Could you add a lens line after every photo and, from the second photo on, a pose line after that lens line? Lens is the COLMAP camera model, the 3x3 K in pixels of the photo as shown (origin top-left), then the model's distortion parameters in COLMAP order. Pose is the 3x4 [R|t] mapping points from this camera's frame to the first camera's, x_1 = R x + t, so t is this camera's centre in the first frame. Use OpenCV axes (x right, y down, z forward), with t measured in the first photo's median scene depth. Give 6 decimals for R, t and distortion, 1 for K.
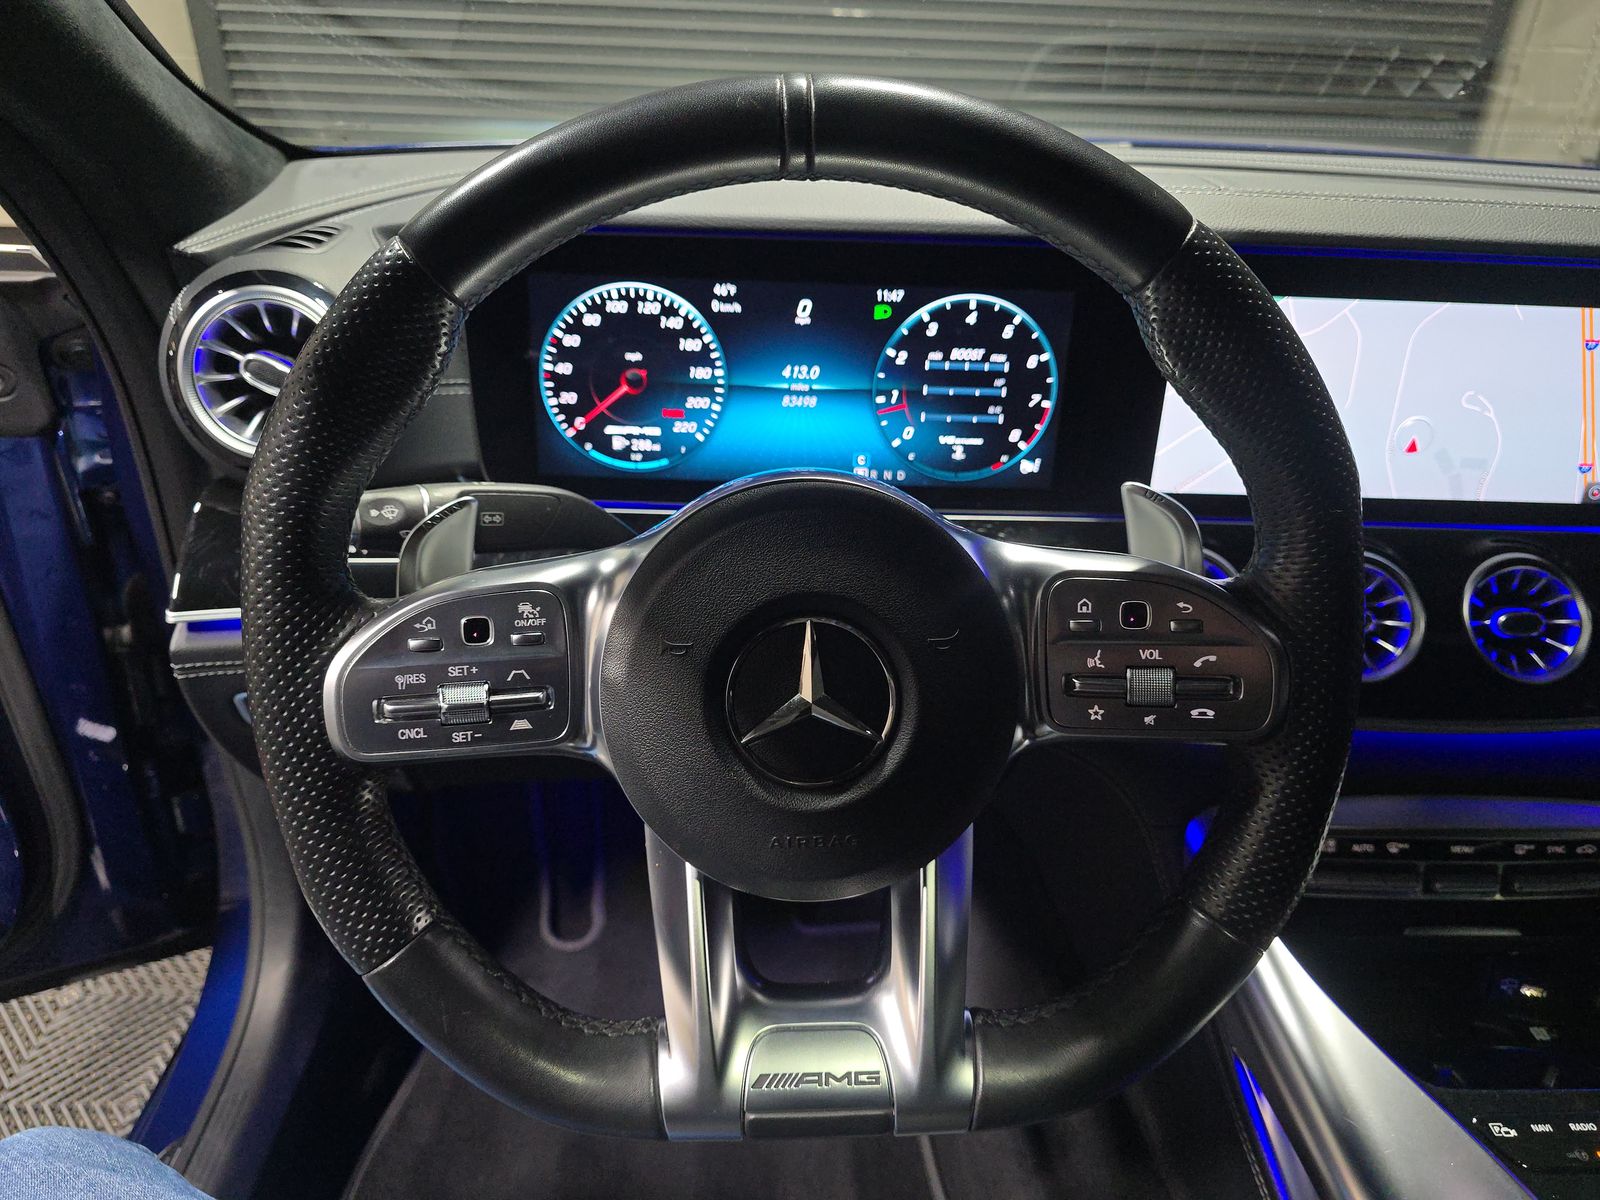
lens RADIAL K [[1071.0, 0, 797.1], [0, 1071.0, 603.0], [0, 0, 1]] dist [0.022901, -0.016554]
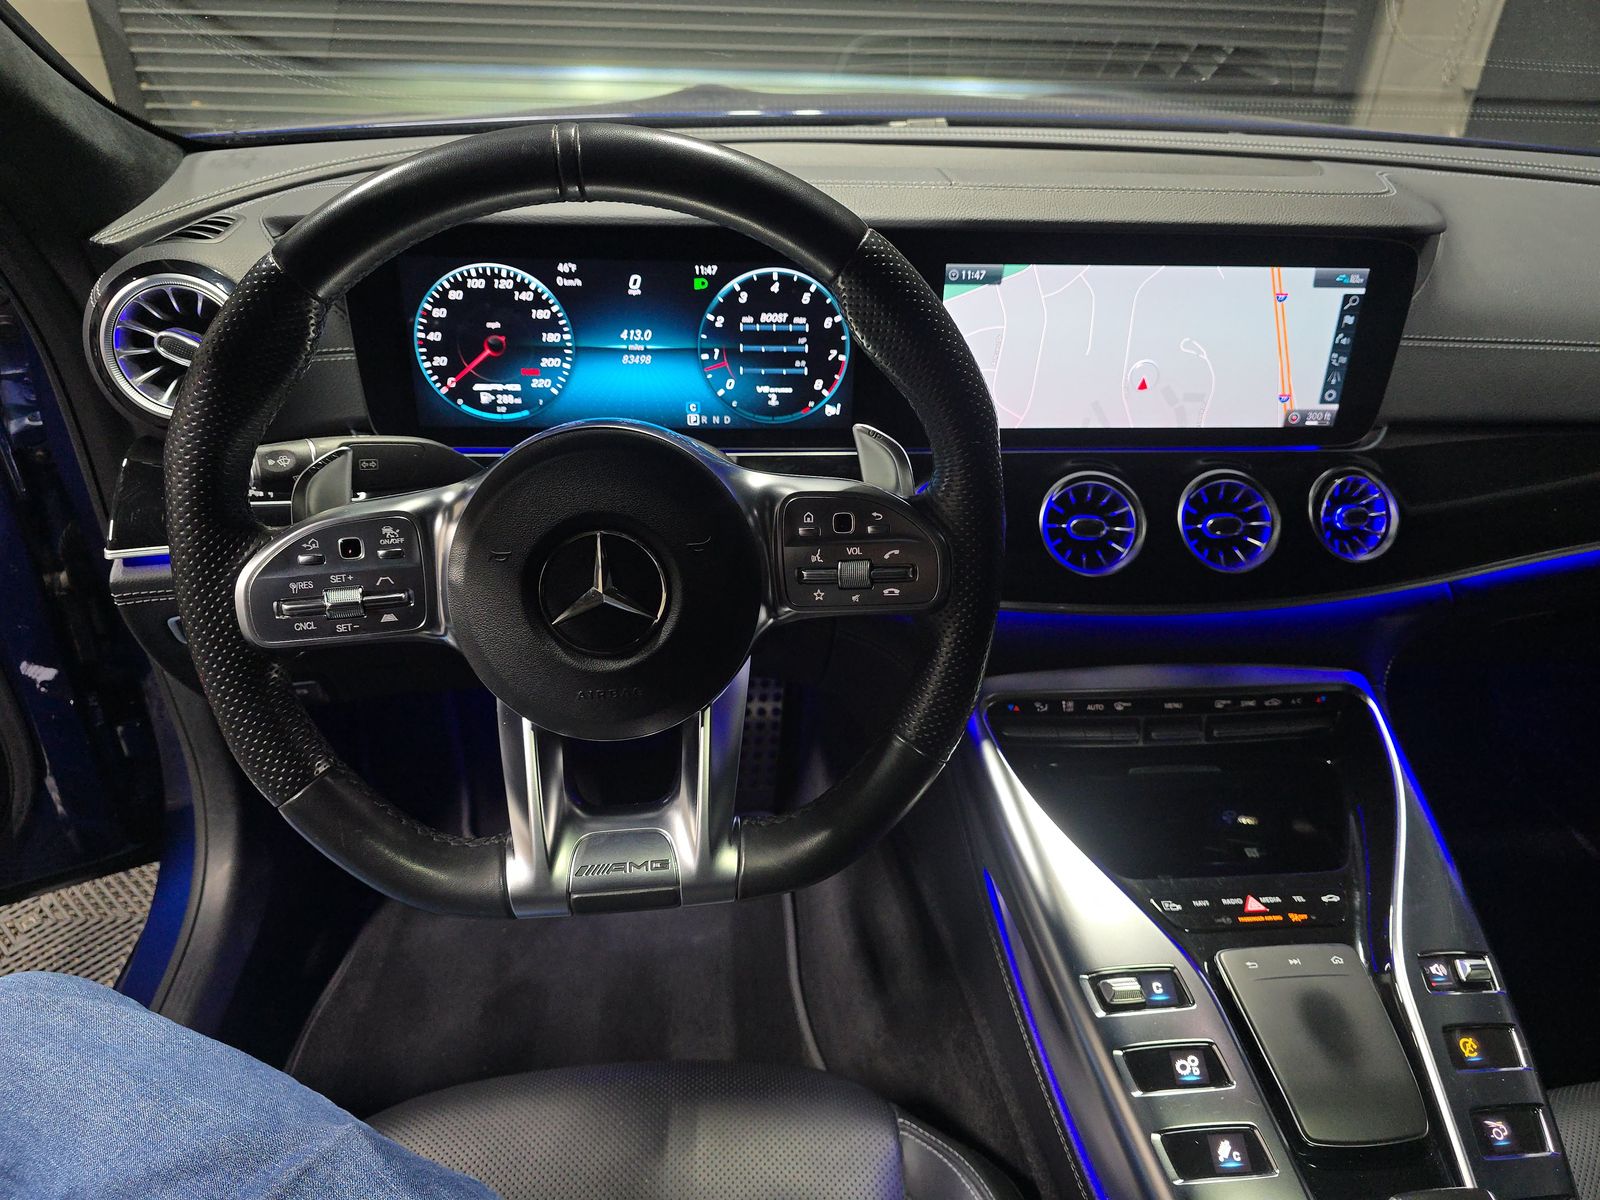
lens RADIAL K [[1071.0, 0, 798.6], [0, 1071.0, 599.2], [0, 0, 1]] dist [0.022901, -0.016554]
pose [[0.998116, -0.034779, 0.050546, 0.116767], [0.032074, 0.998059, 0.053385, 0.021794], [-0.052304, -0.051664, 0.997294, -0.227304]]
